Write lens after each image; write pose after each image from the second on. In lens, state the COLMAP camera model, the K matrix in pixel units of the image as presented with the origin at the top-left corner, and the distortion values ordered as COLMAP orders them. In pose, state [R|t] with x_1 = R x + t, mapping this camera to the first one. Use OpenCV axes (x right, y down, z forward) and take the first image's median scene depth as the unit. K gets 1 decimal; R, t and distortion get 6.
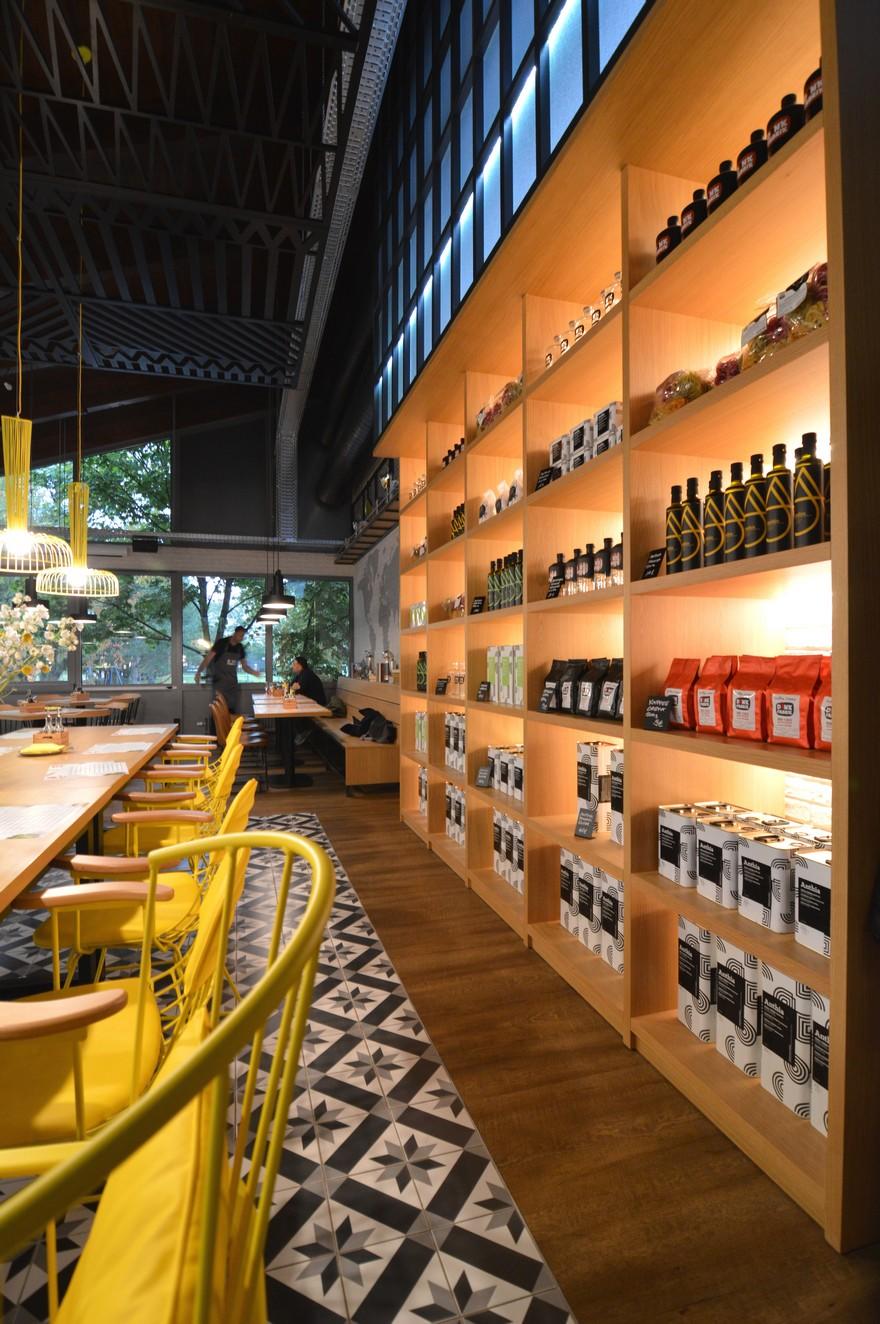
lens RADIAL K [[638.1, 0, 437.1], [0, 638.1, 661.6], [0, 0, 1]] dist [-0.004698, -0.000847]
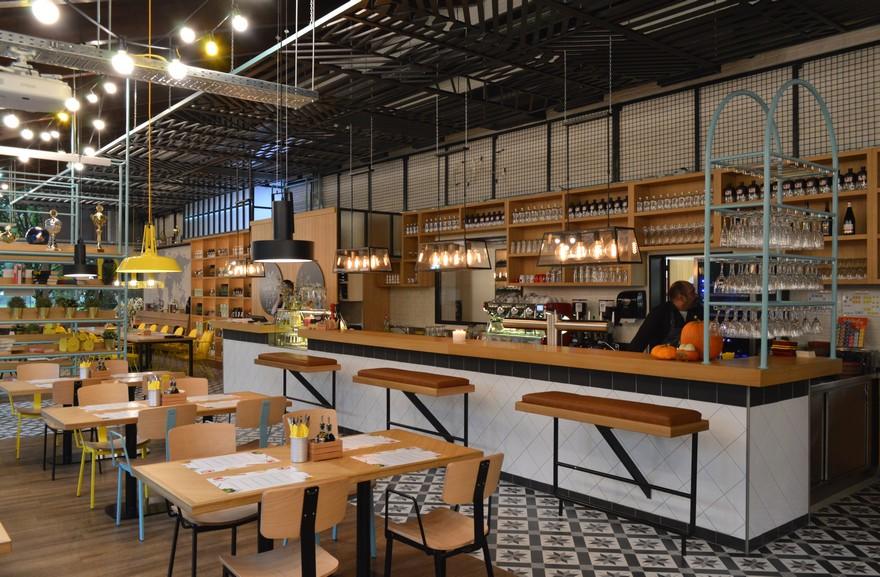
lens RADIAL K [[712.1, 0, 441.7], [0, 712.1, 288.8], [0, 0, 1]] dist [0.014433, 0.002234]
pose [[0.924504, 0.006057, 0.381123, -0.381522], [-0.003497, 0.999966, -0.007409, -0.094073], [-0.381156, 0.005517, 0.924494, -4.108744]]
